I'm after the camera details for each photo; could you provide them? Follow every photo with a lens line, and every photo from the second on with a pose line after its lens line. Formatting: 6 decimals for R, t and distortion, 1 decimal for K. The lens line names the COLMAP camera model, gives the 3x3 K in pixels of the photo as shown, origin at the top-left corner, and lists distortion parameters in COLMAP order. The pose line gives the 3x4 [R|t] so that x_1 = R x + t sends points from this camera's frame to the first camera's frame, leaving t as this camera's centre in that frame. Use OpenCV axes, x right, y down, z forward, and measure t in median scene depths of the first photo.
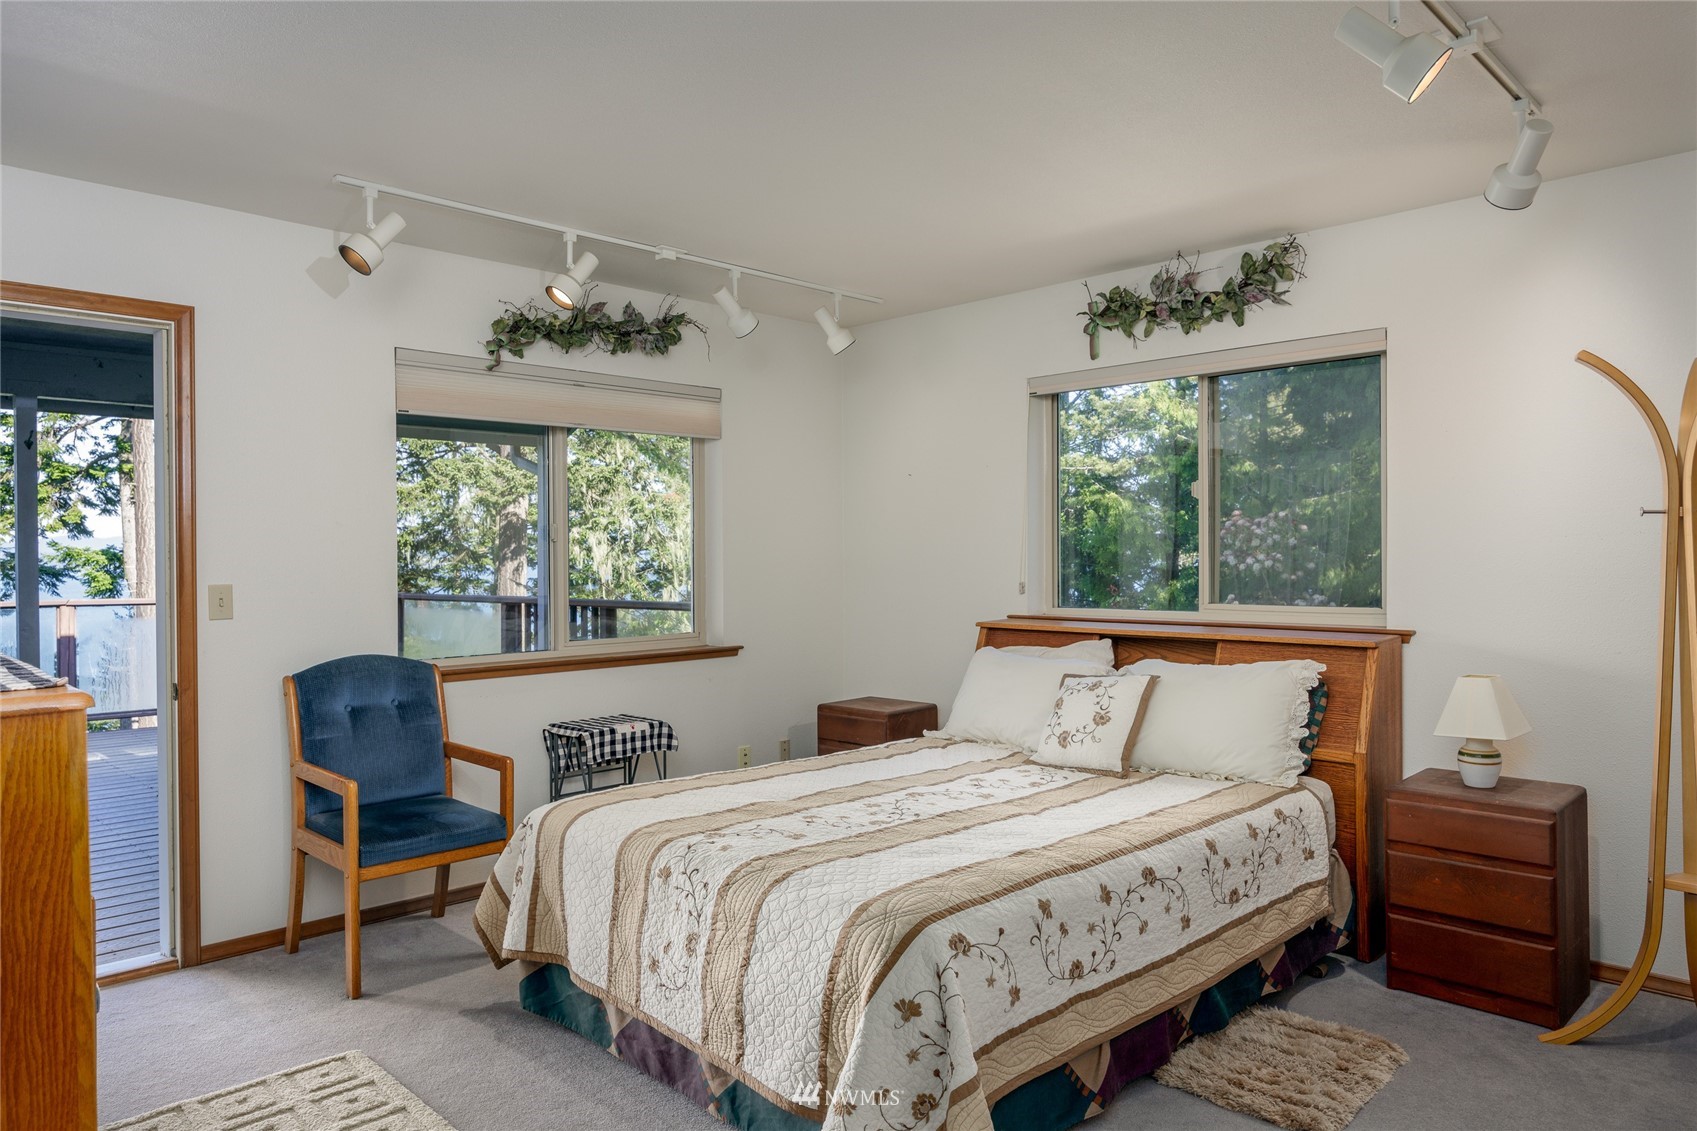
lens RADIAL K [[1122.3, 0, 851.1], [0, 1122.3, 562.7], [0, 0, 1]] dist [0.005583, 0.001391]
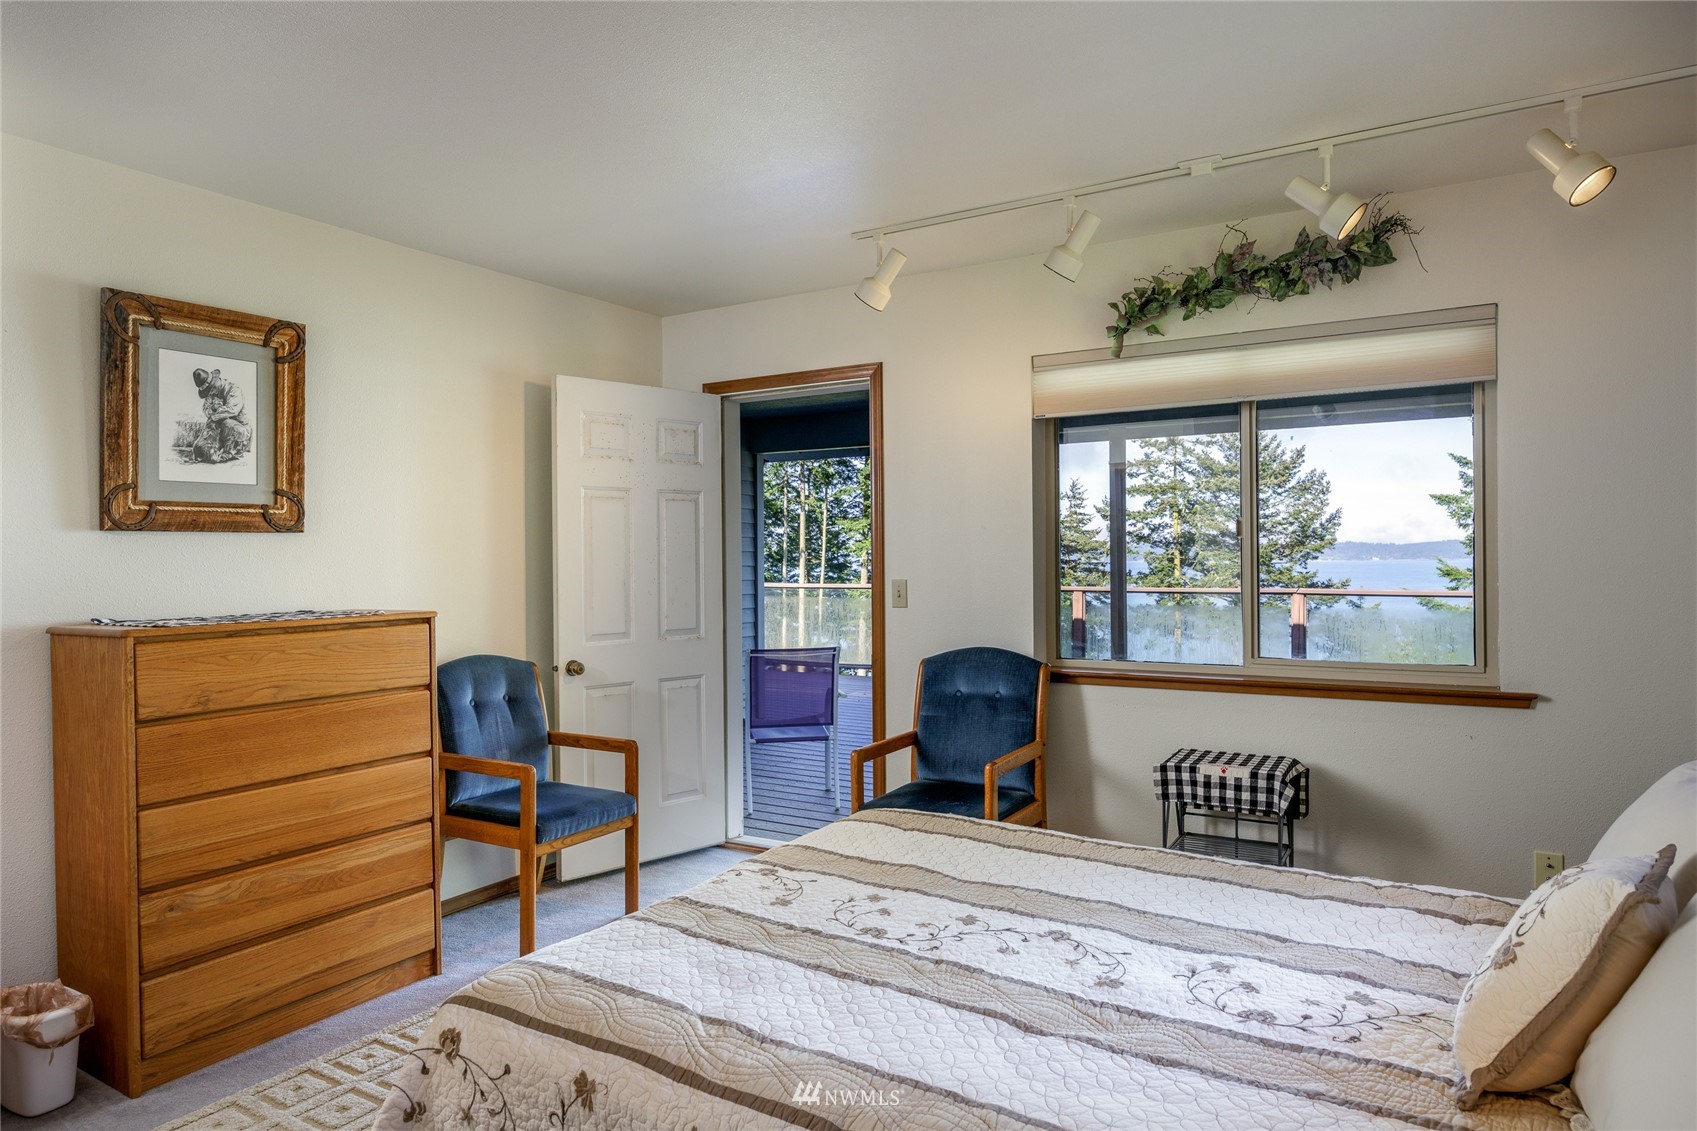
lens RADIAL K [[1032.5, 0, 851.9], [0, 1032.5, 563.8], [0, 0, 1]] dist [-0.008887, -0.002455]
pose [[0.228656, 0.009468, -0.973461, 0.463374], [-0.001112, 0.999955, 0.009464, -0.007336], [0.973507, -0.001082, 0.228657, 0.584223]]
